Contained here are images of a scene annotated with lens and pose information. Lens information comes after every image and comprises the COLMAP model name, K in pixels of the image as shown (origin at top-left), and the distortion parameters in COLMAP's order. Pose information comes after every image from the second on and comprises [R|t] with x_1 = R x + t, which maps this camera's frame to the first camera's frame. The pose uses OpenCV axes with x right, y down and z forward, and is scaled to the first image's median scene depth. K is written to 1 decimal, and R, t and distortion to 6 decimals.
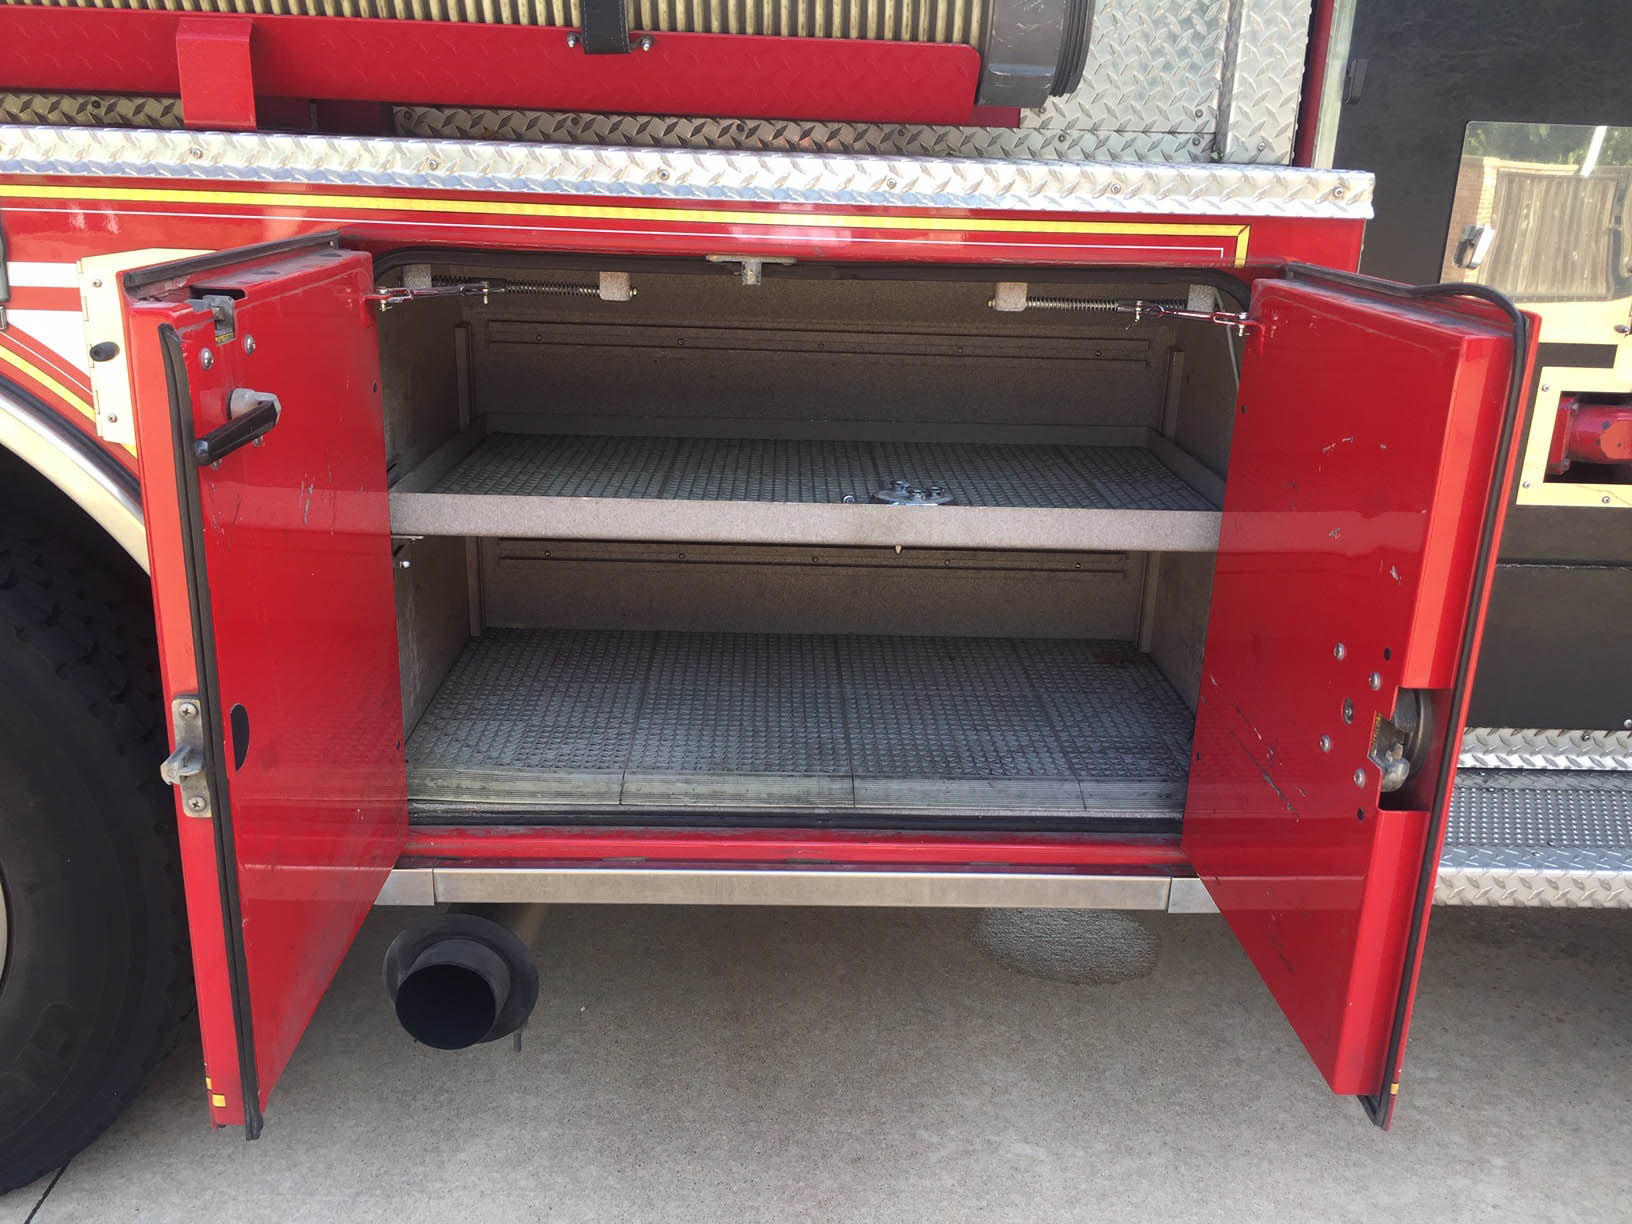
lens RADIAL K [[1382.1, 0, 816.0], [0, 1382.1, 612.0], [0, 0, 1]] dist [0.030208, -0.010826]
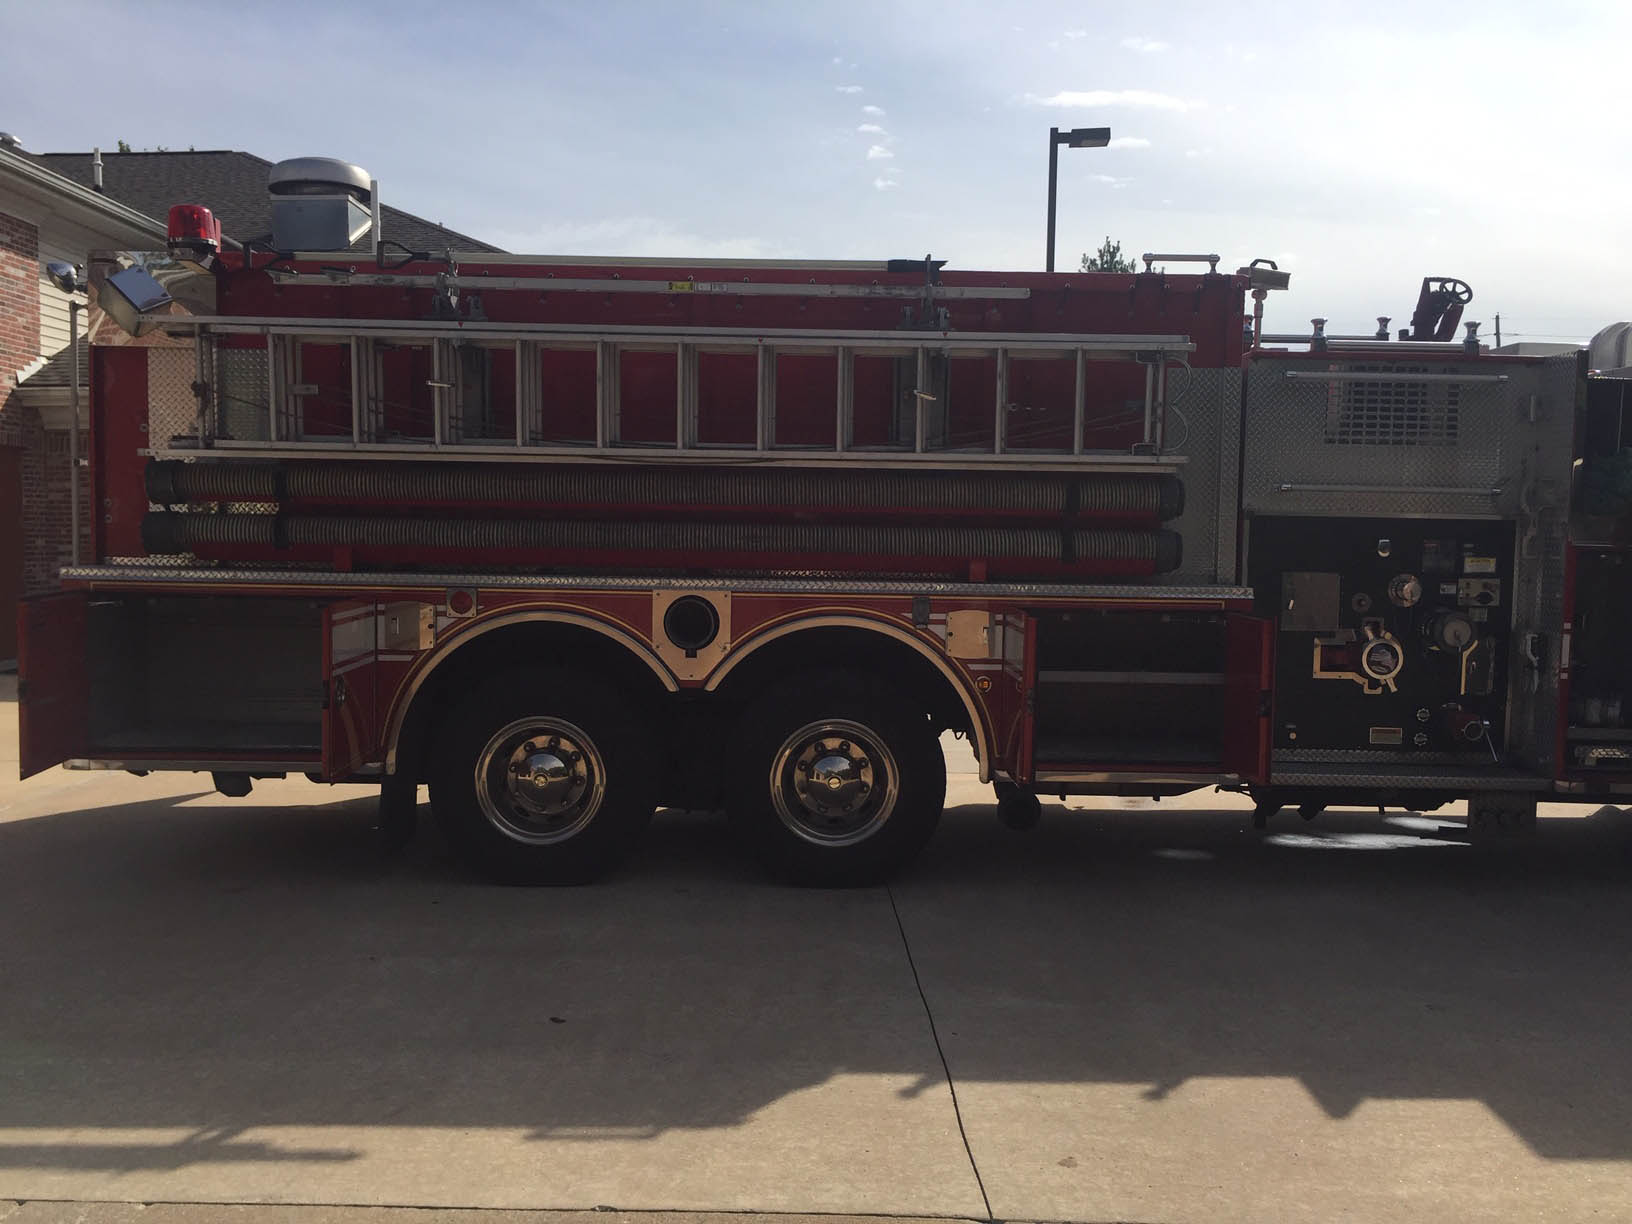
lens RADIAL K [[1382.1, 0, 816.0], [0, 1382.1, 612.0], [0, 0, 1]] dist [0.030208, -0.010826]
pose [[0.999841, -0.013529, -0.011642, -0.701488], [0.010216, 0.968641, -0.248254, 0.627054], [0.014636, 0.248096, 0.968625, -2.459830]]
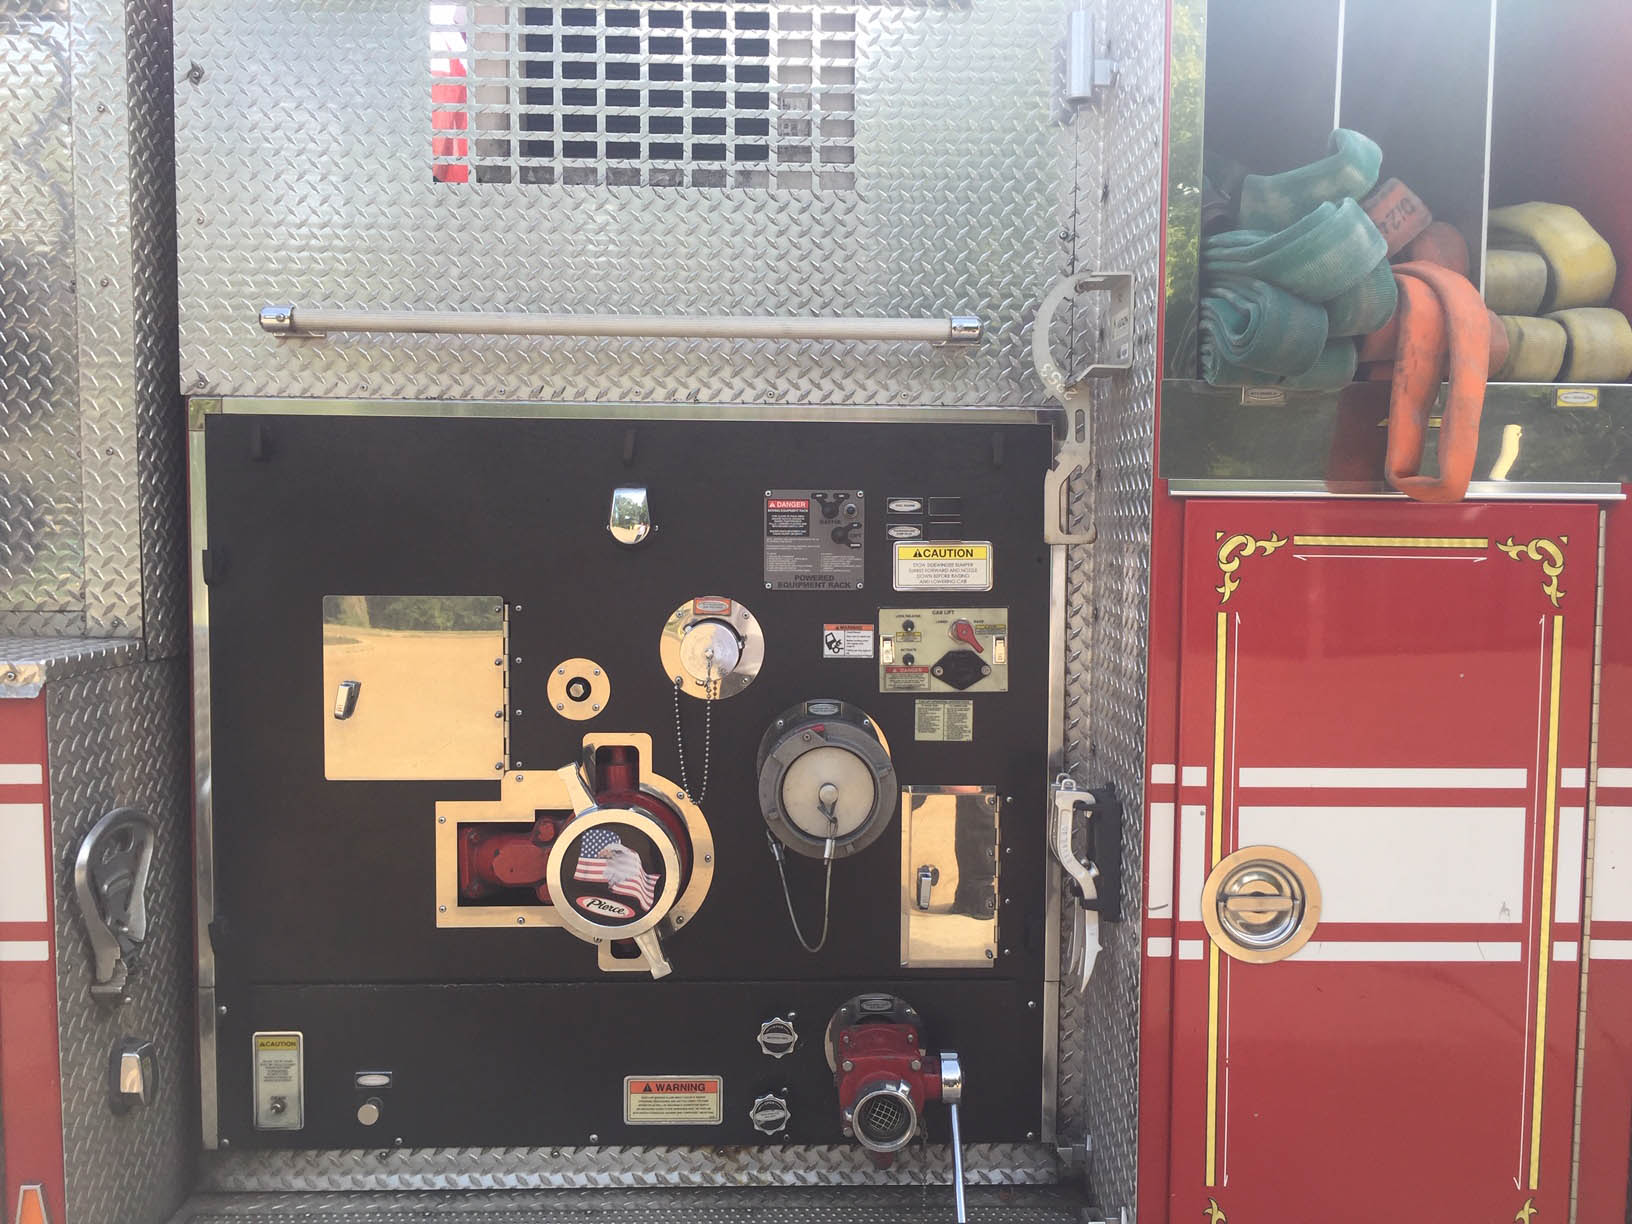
lens RADIAL K [[1330.7, 0, 816.0], [0, 1330.7, 612.0], [0, 0, 1]] dist [0.028395, -0.005255]
pose [[0.999564, -0.029140, -0.004798, 0.859080], [0.026964, 0.966771, -0.254217, -0.045501], [0.012046, 0.253977, 0.967135, -0.059740]]
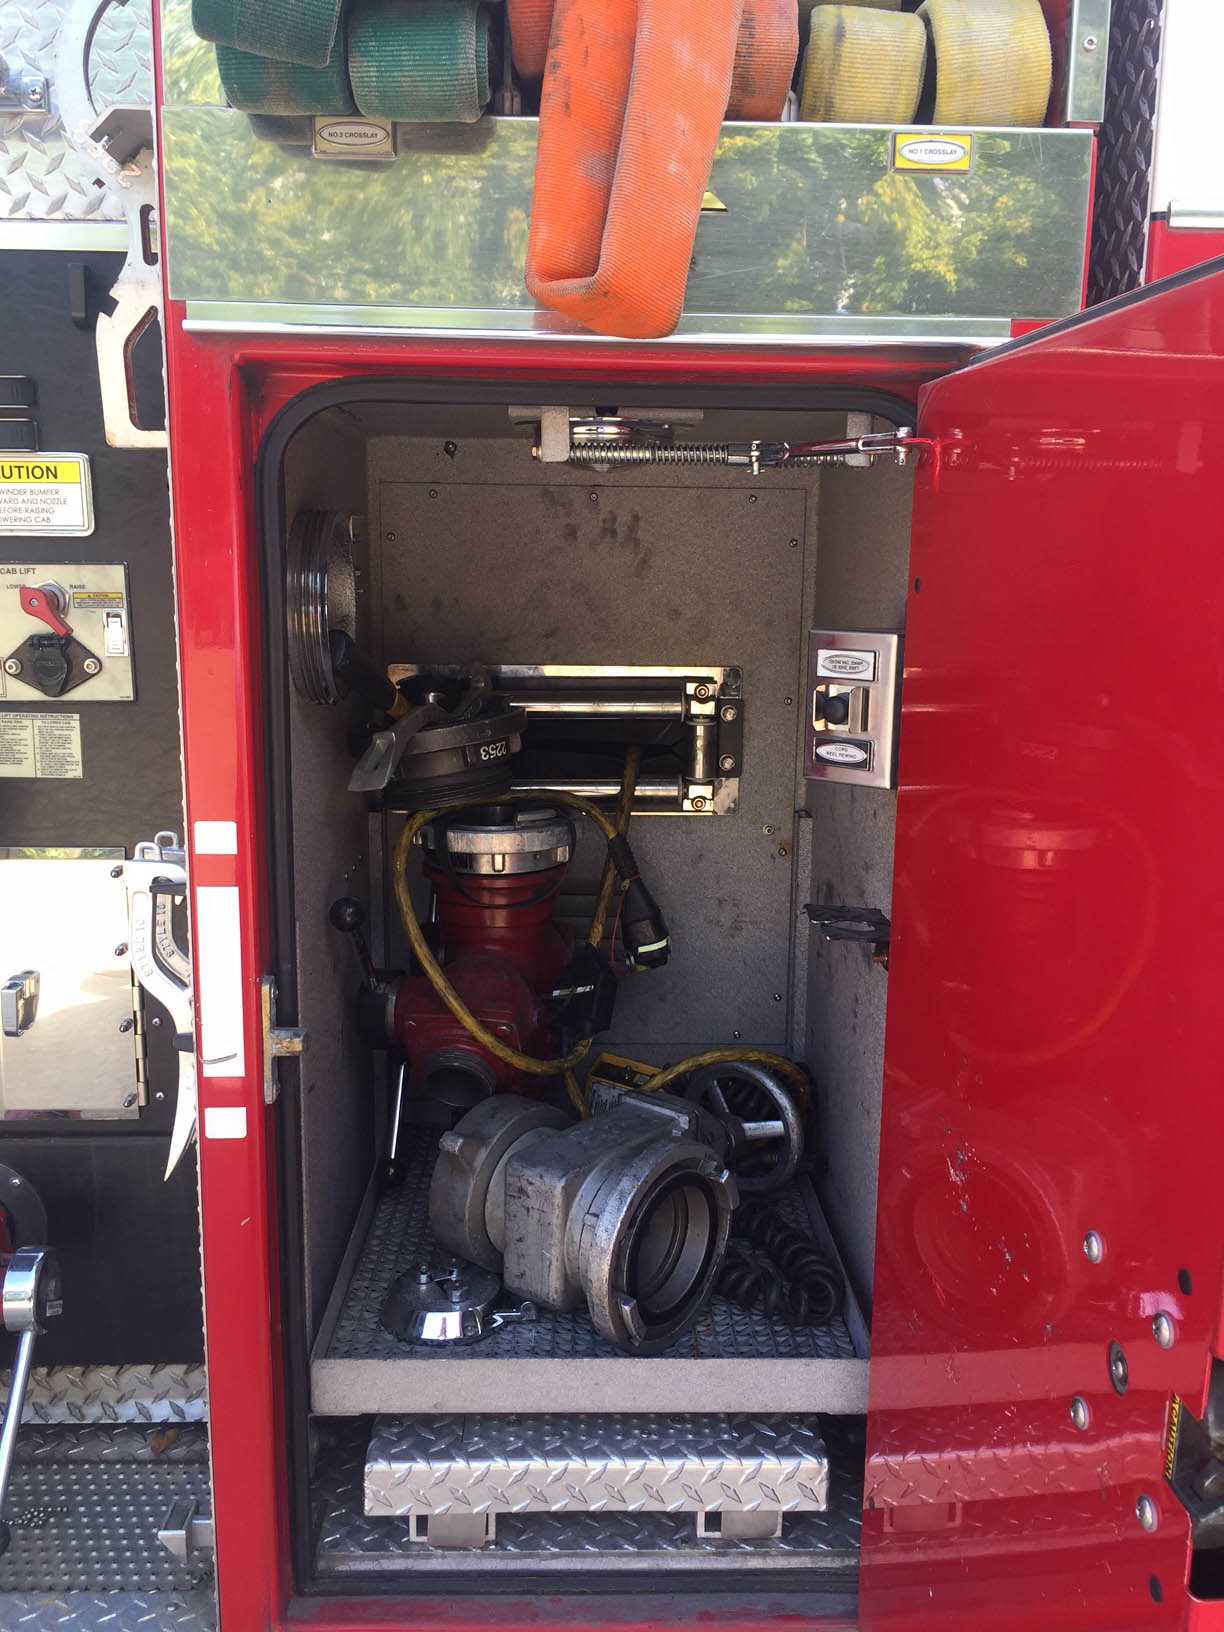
lens RADIAL K [[1330.7, 0, 612.0], [0, 1330.7, 816.0], [0, 0, 1]] dist [0.028395, -0.005255]
pose [[0.999857, -0.016564, -0.003340, 1.260407], [0.015979, 0.991118, -0.132019, -0.101912], [0.005497, 0.131947, 0.991242, 0.341495]]
